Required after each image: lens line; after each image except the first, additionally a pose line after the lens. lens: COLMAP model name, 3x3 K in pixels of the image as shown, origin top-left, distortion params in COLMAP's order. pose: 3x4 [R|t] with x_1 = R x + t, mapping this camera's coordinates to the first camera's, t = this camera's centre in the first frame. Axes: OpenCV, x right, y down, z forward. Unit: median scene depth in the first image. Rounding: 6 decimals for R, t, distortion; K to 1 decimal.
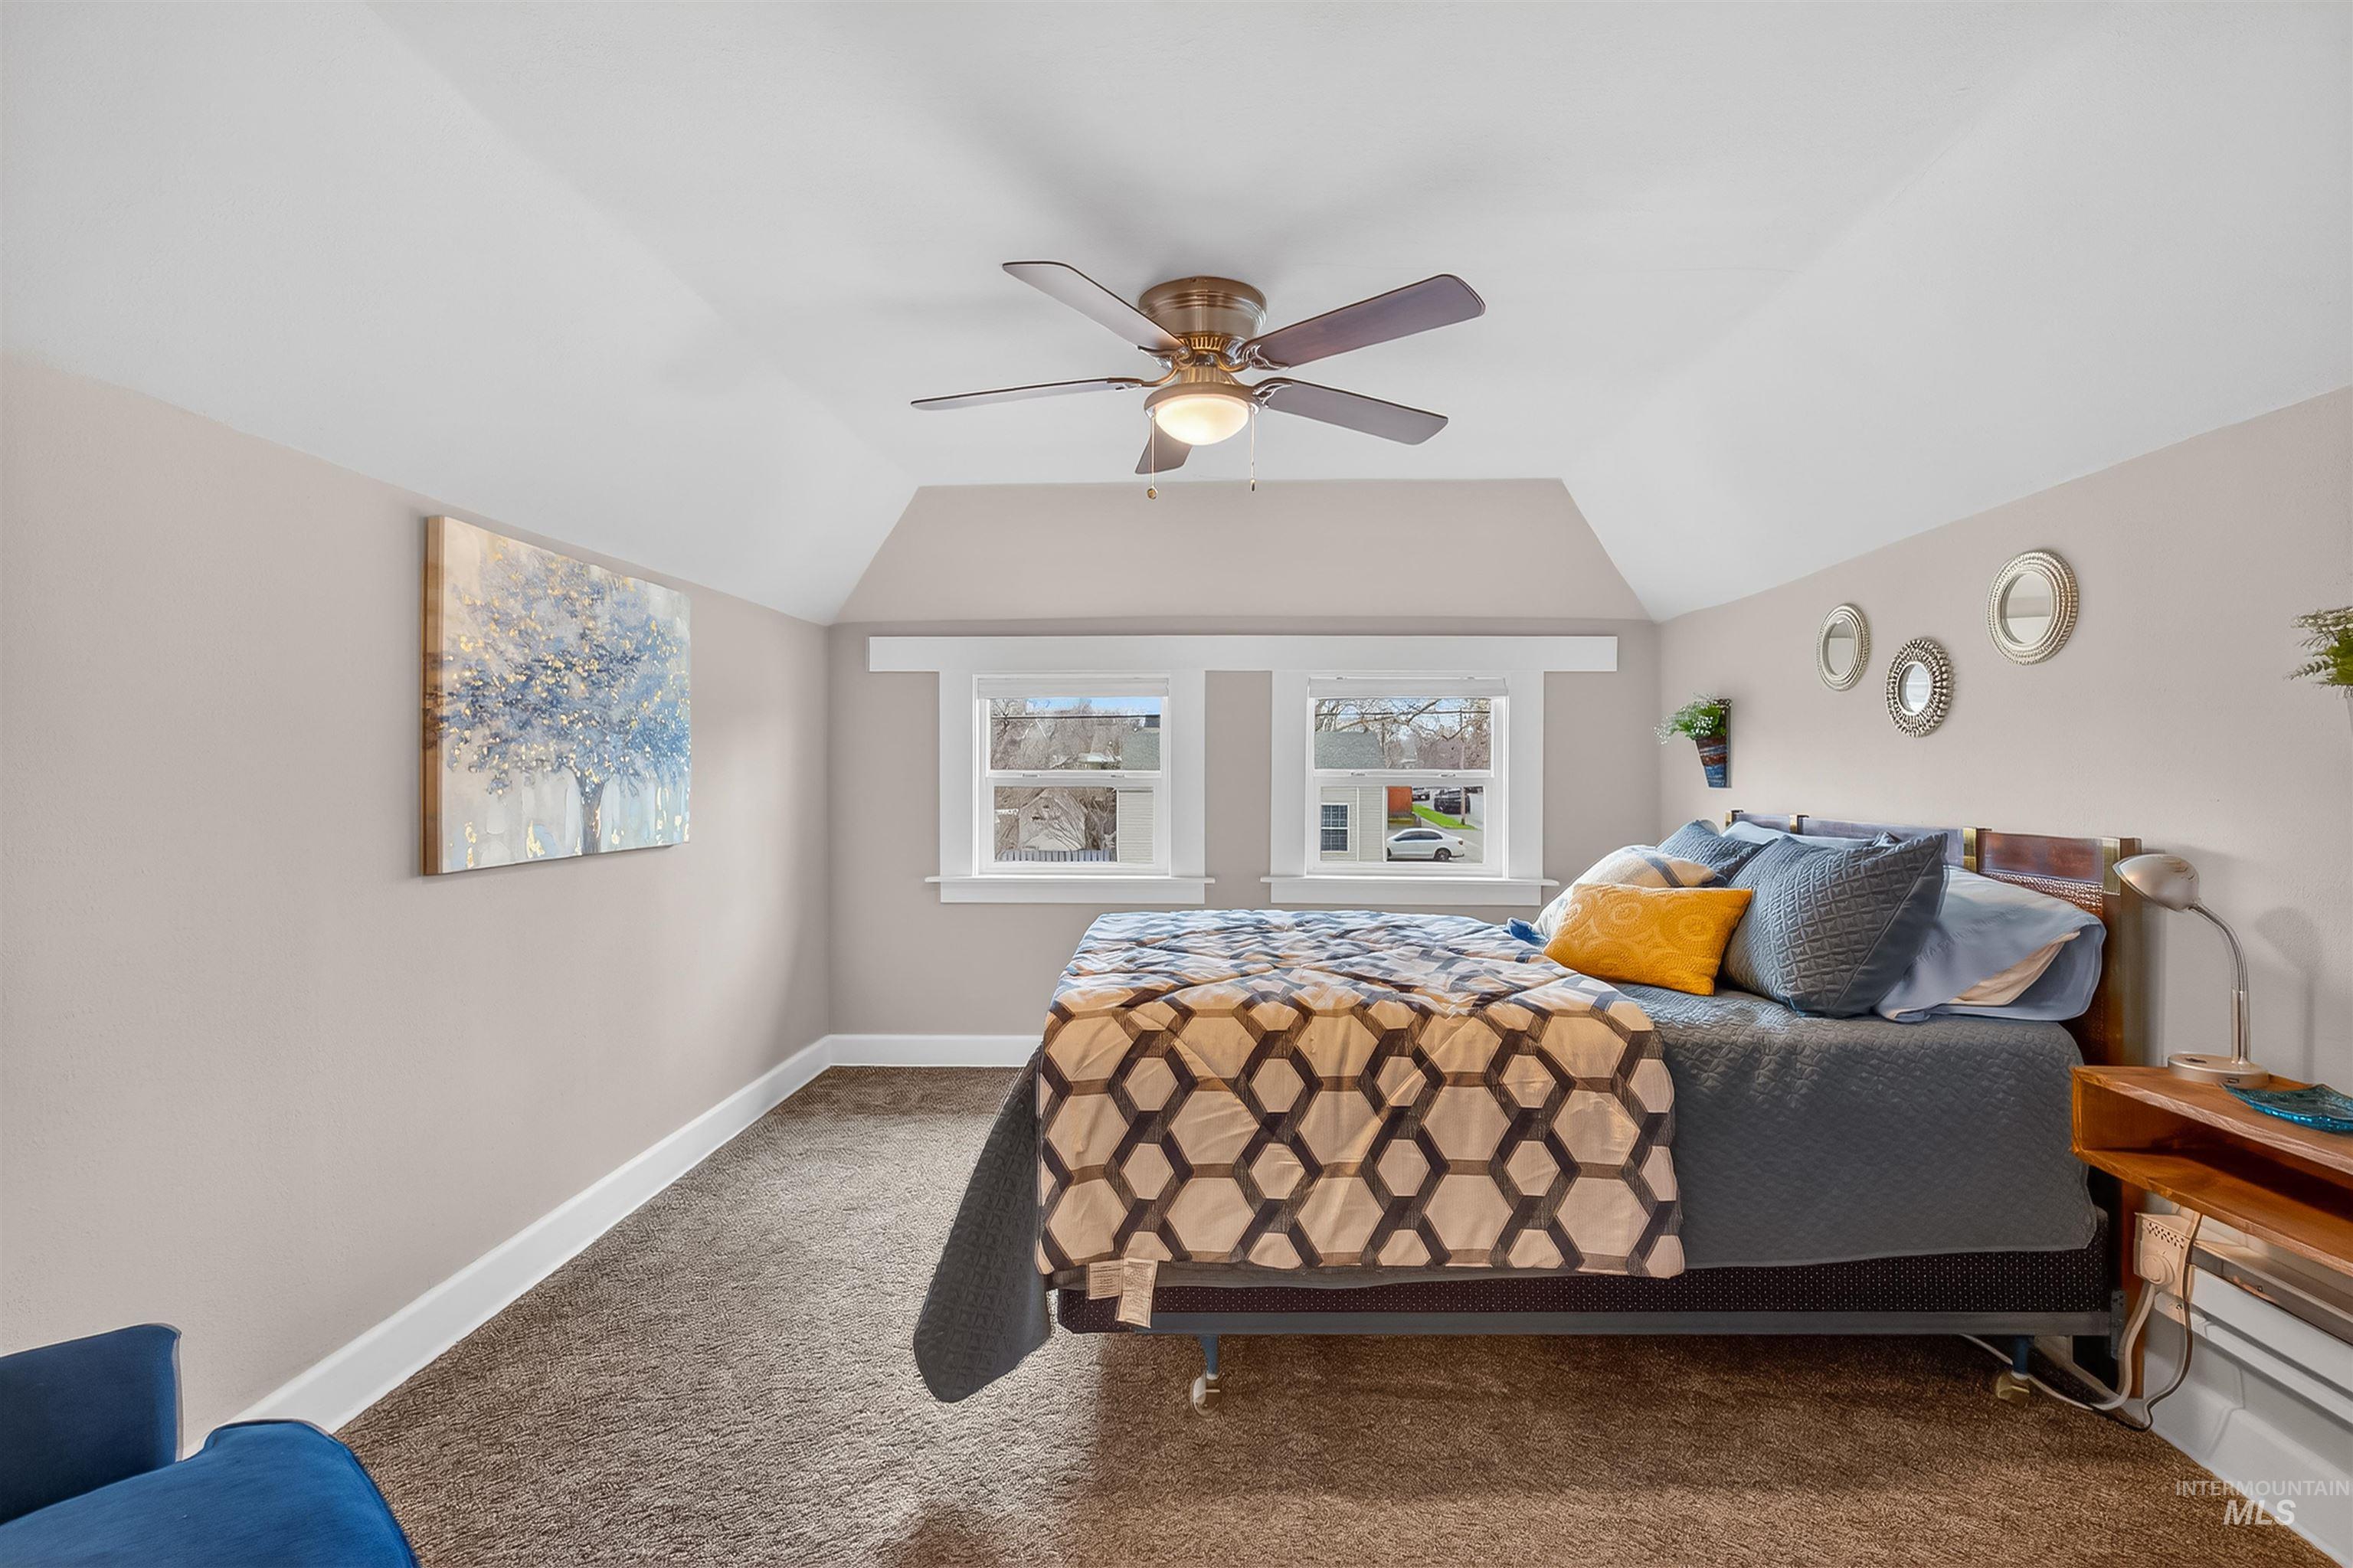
lens RADIAL K [[1061.4, 0, 1181.0], [0, 1061.4, 786.6], [0, 0, 1]] dist [0.001115, -0.000776]
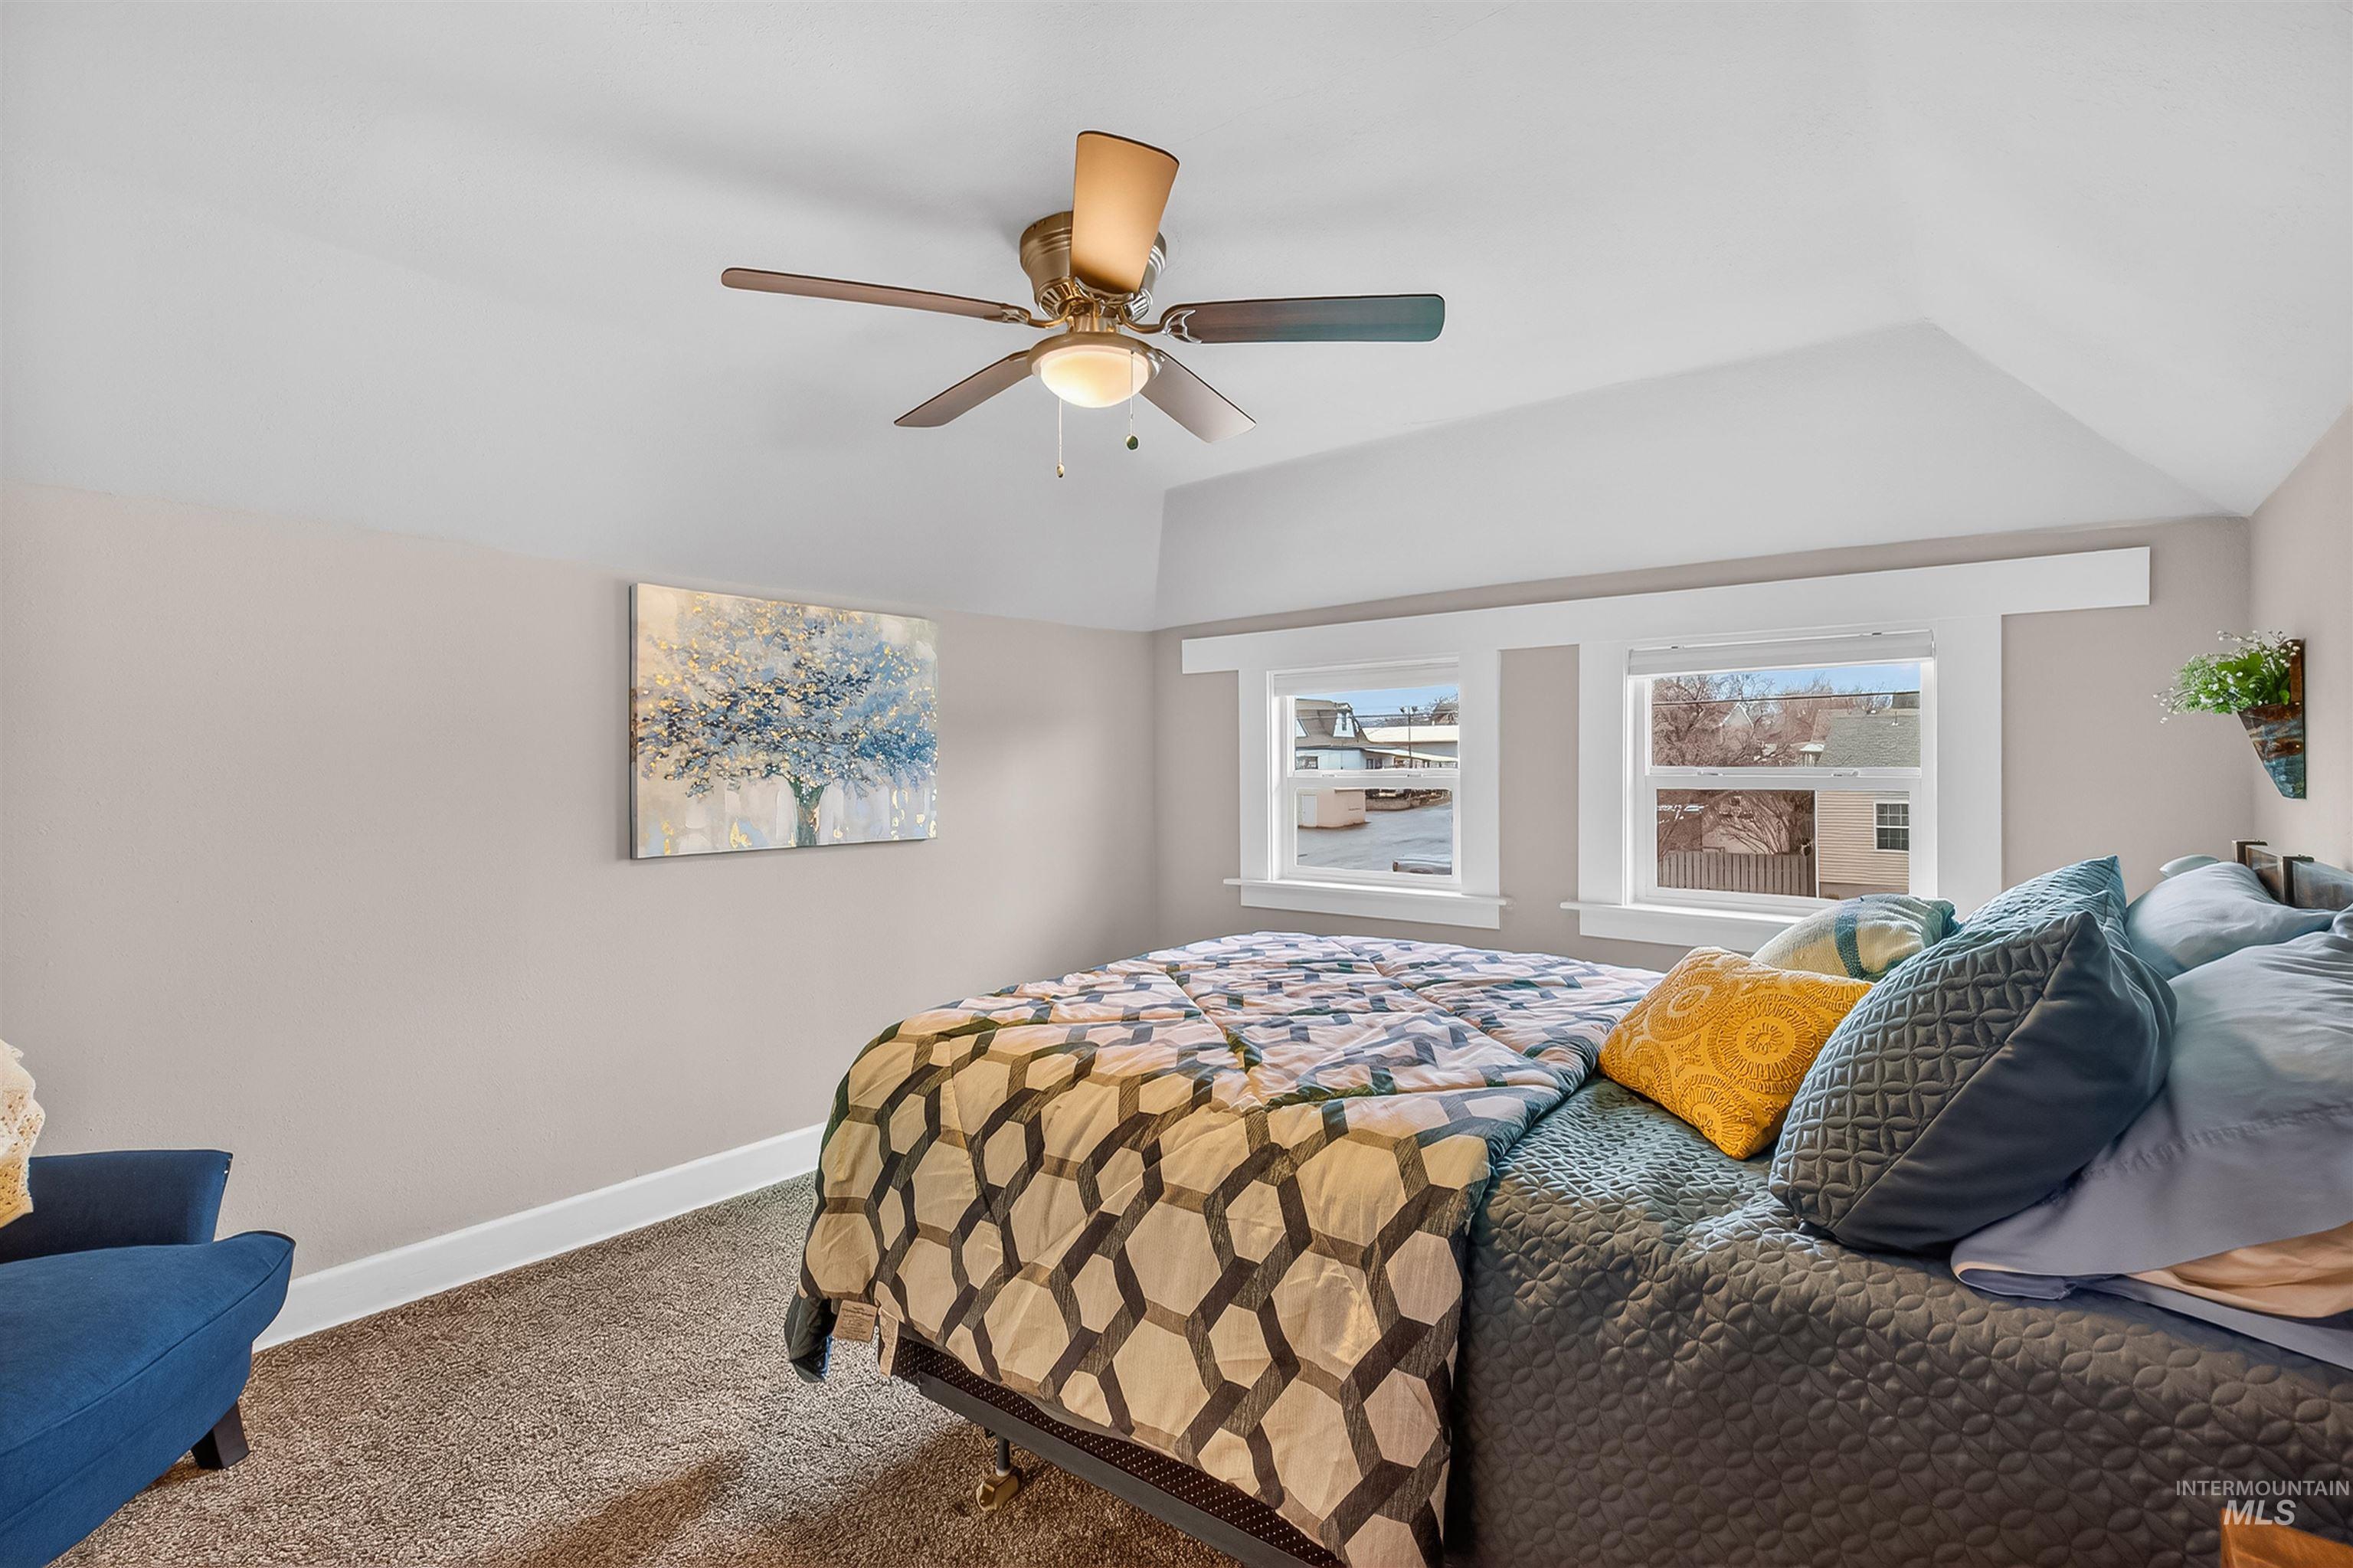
lens RADIAL K [[1061.4, 0, 1200.3], [0, 1061.4, 773.2], [0, 0, 1]] dist [0.001115, -0.000776]
pose [[0.809998, -0.003204, -0.586423, 0.587168], [-0.000052, 0.999985, -0.005534, -0.014285], [0.586432, 0.004513, 0.809986, 0.332716]]
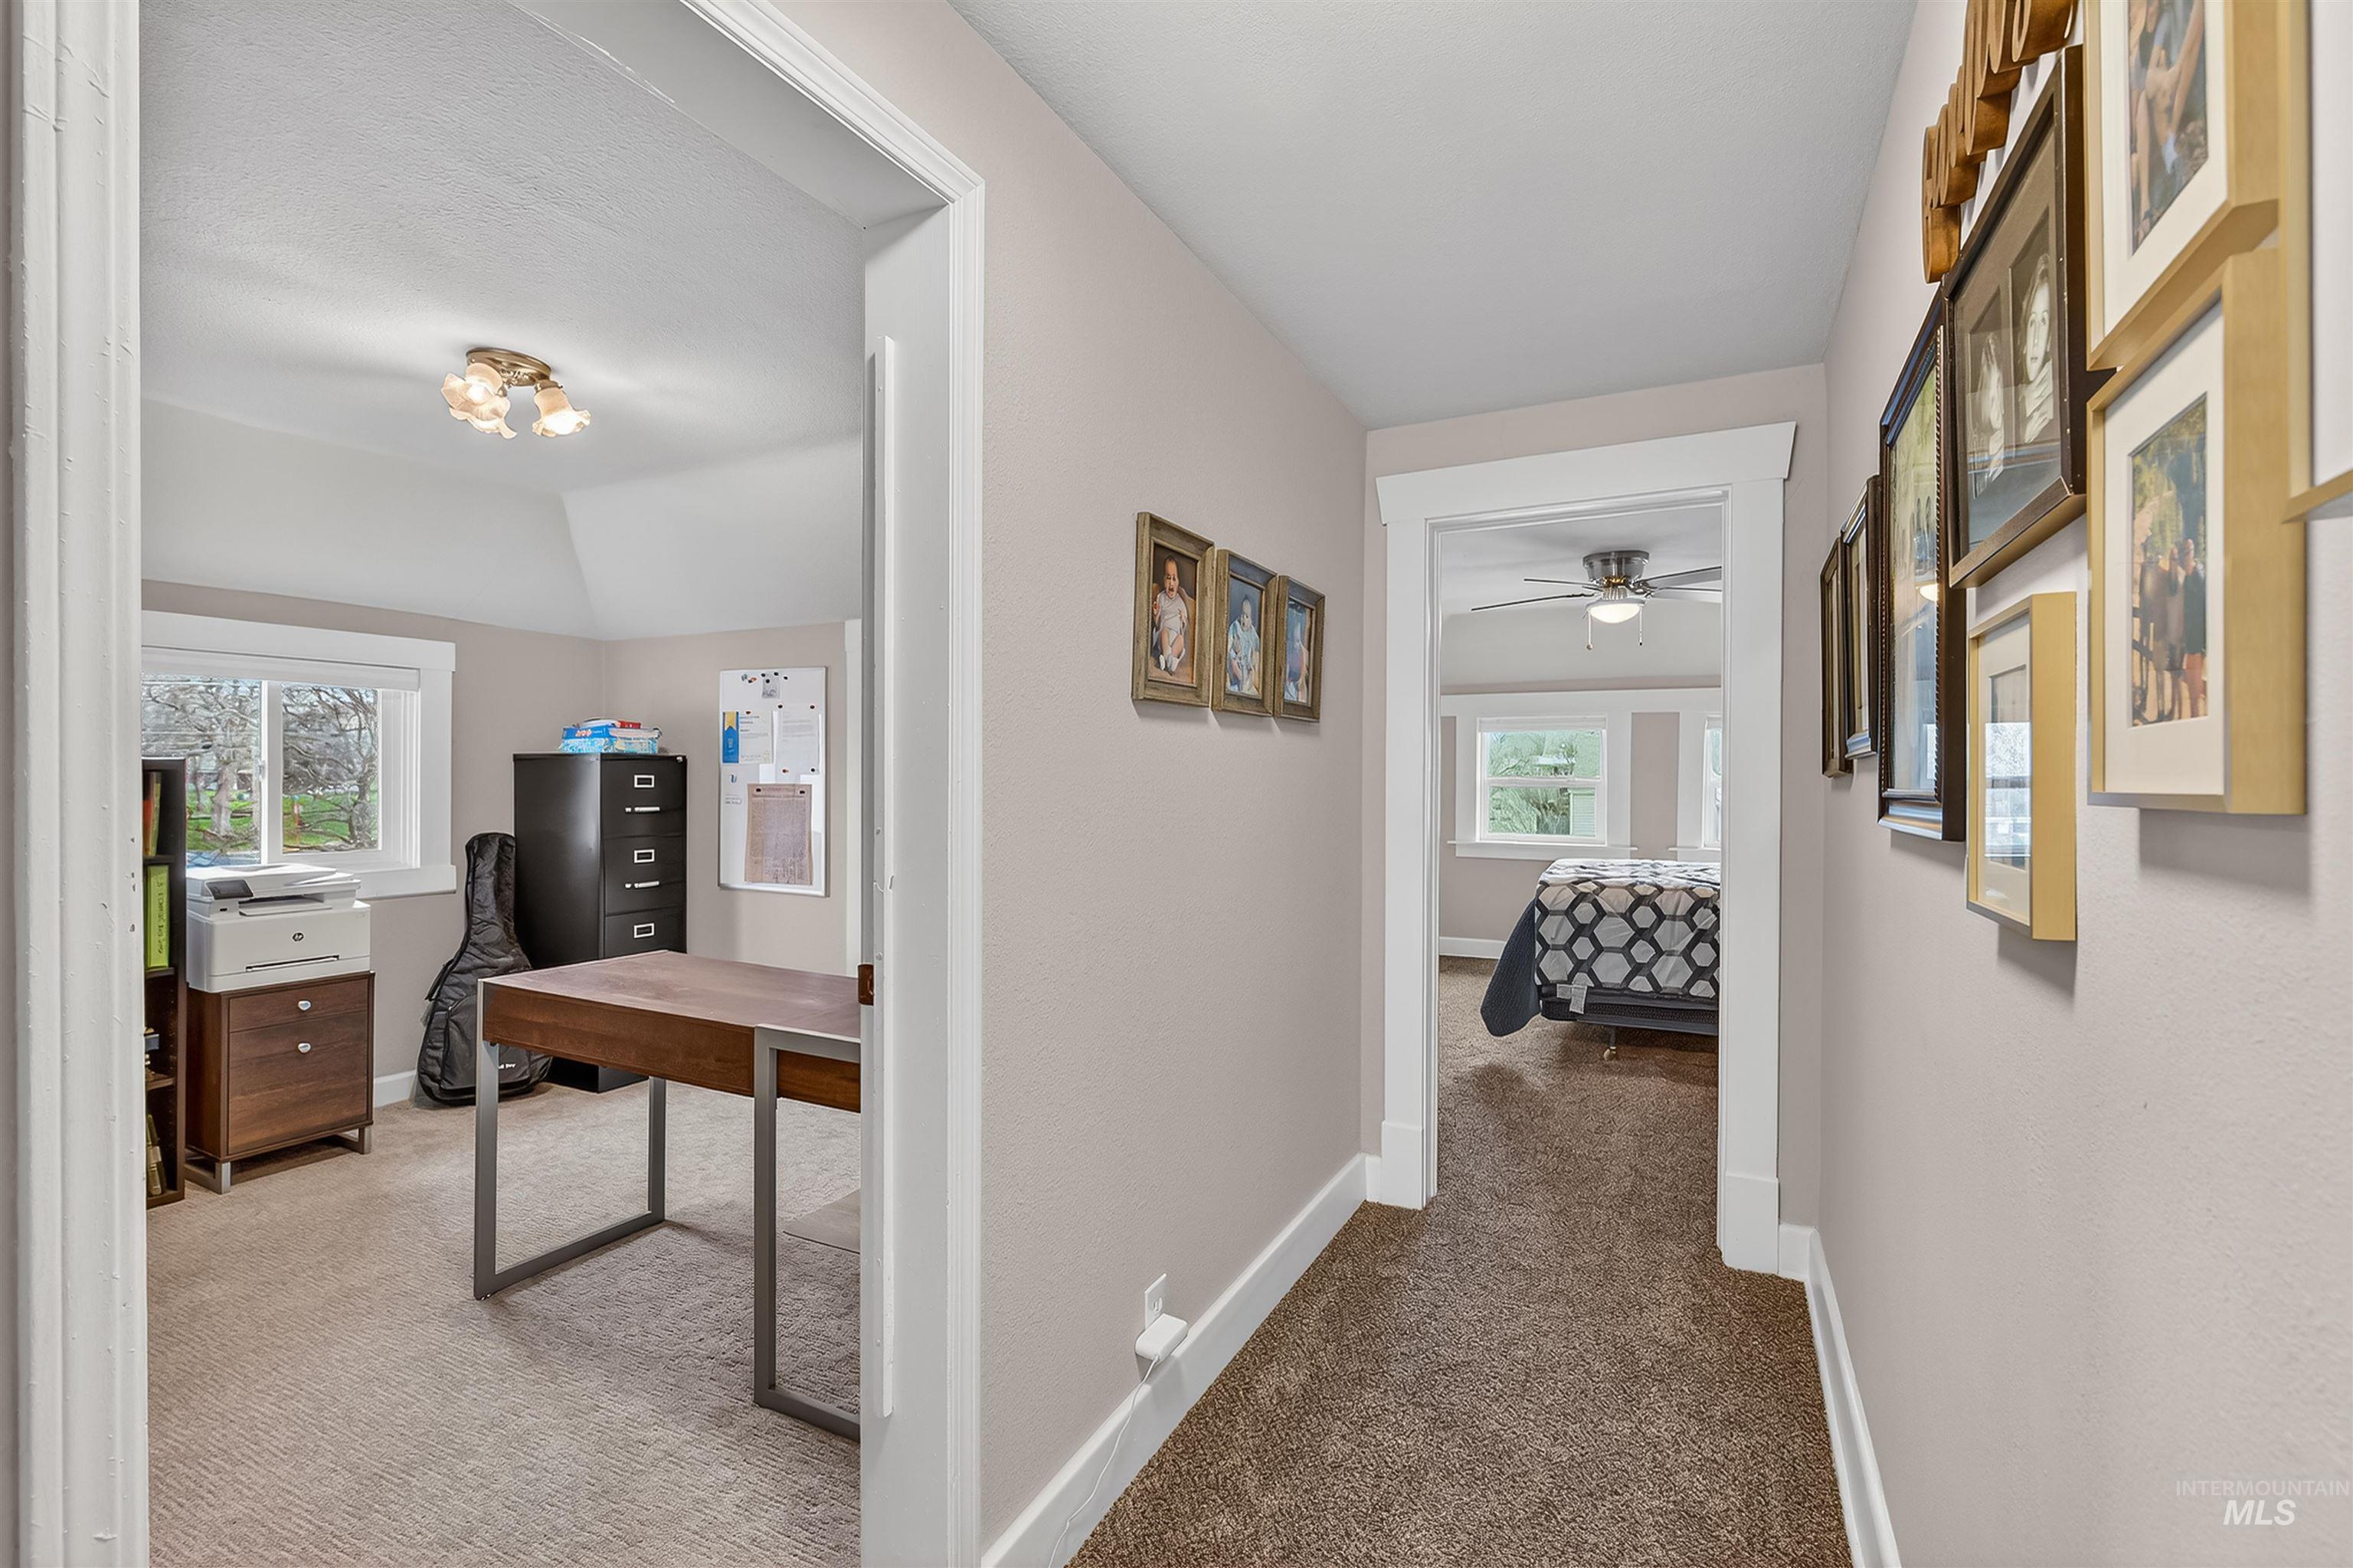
lens RADIAL K [[1061.4, 0, 1172.5], [0, 1061.4, 785.8], [0, 0, 1]] dist [0.001115, -0.000776]
pose [[0.913618, 0.009274, -0.406467, 0.073587], [-0.010246, 0.999947, -0.000216, 0.007373], [0.406444, 0.004362, 0.913665, -1.246116]]
